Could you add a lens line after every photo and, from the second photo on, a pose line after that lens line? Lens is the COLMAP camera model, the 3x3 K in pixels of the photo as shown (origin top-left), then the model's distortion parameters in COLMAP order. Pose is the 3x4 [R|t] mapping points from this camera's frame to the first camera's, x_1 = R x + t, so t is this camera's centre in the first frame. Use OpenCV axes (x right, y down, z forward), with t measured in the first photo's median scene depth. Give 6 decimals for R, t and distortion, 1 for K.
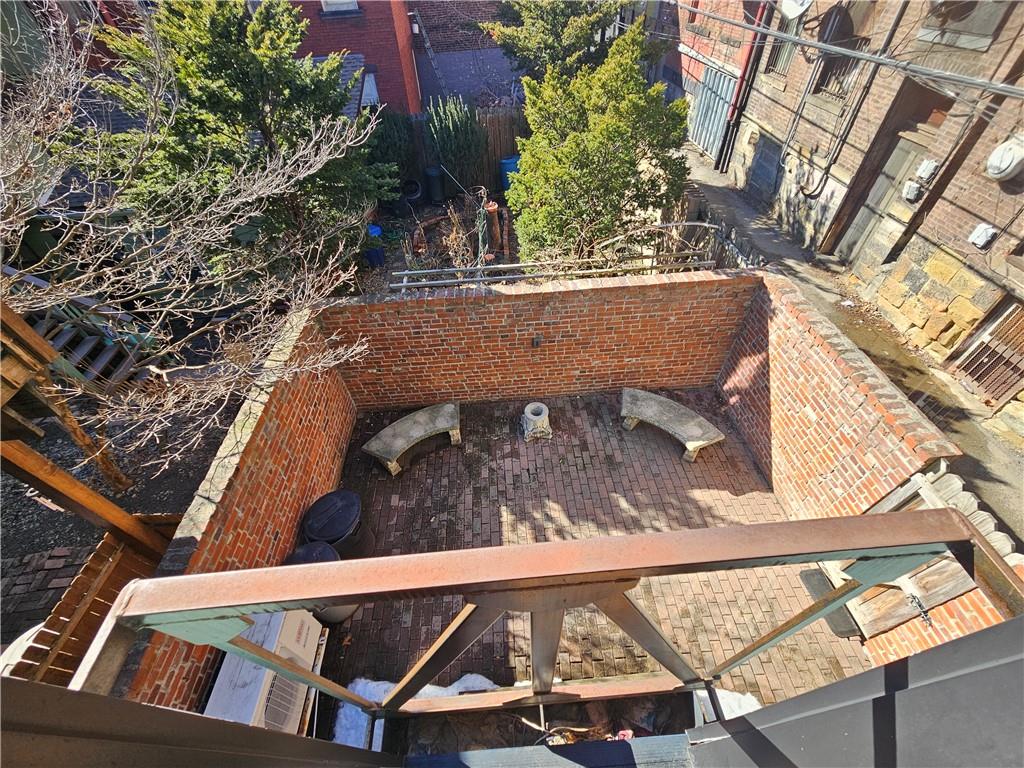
lens RADIAL K [[418.3, 0, 507.5], [0, 418.3, 391.9], [0, 0, 1]] dist [0.003110, -0.001521]
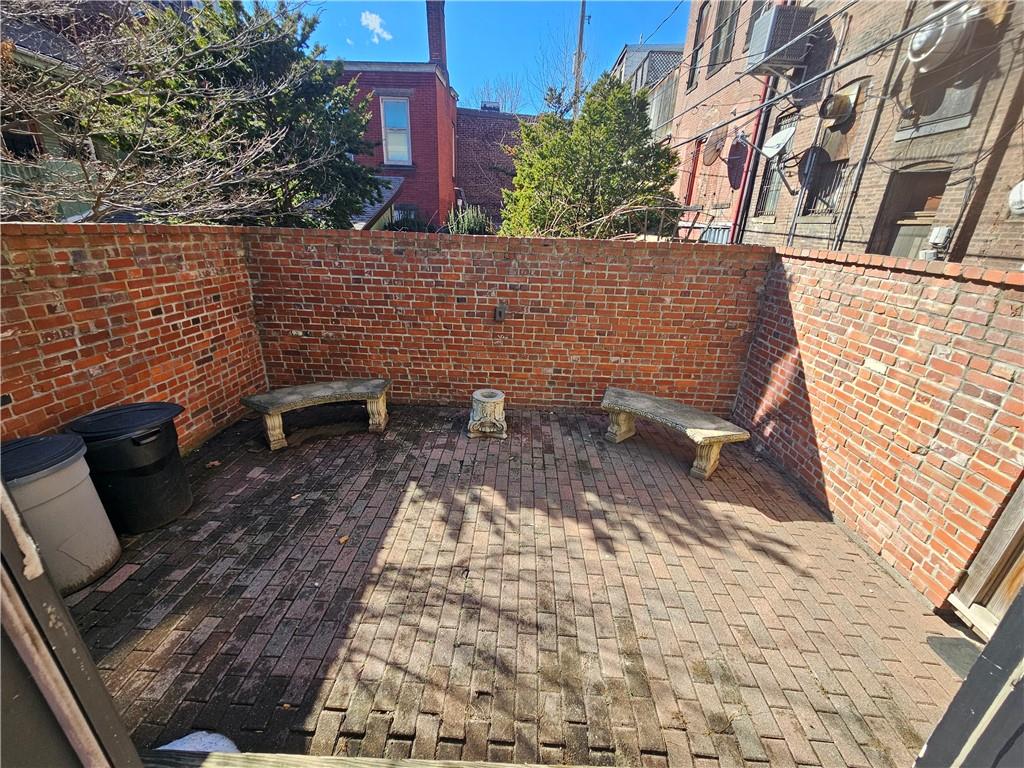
lens RADIAL K [[418.3, 0, 507.1], [0, 418.3, 394.7], [0, 0, 1]] dist [0.003110, -0.001521]
pose [[0.991922, 0.111152, -0.061130, 0.150263], [-0.126530, 0.901280, -0.414349, 0.357016], [0.009040, 0.418736, 0.908063, 0.326833]]
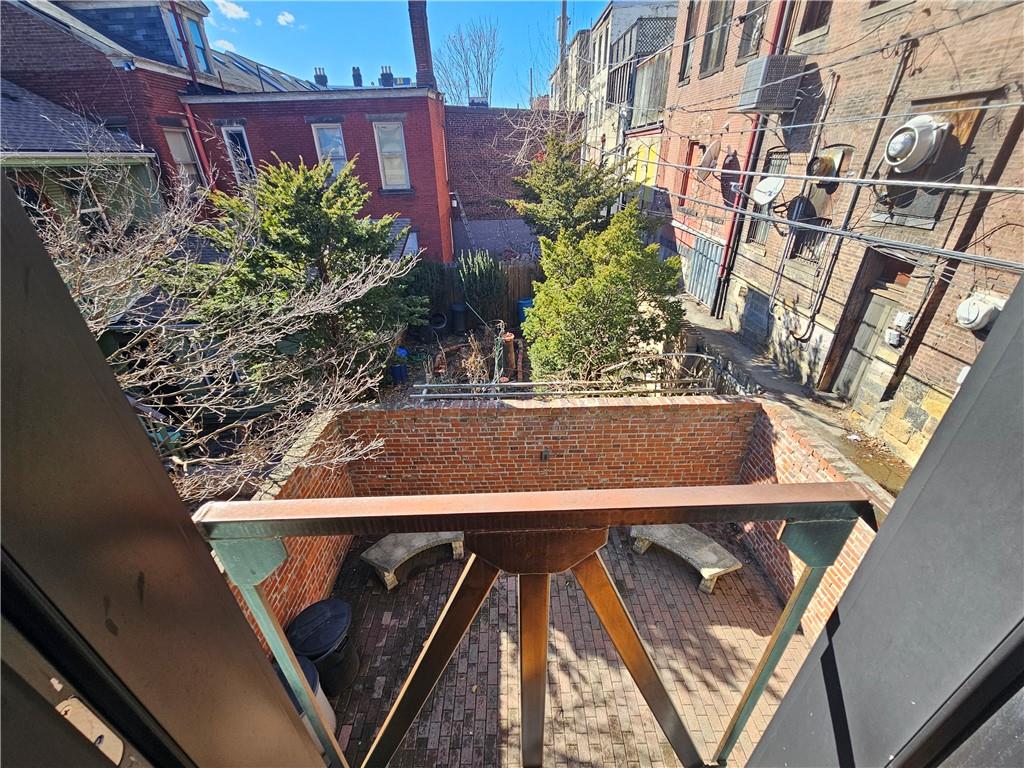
lens RADIAL K [[418.3, 0, 506.3], [0, 418.3, 392.3], [0, 0, 1]] dist [0.003110, -0.001521]
pose [[0.998320, 0.046321, -0.034807, 0.003445], [-0.054482, 0.954924, -0.291809, 0.036775], [0.019721, 0.293215, 0.955843, -0.025032]]
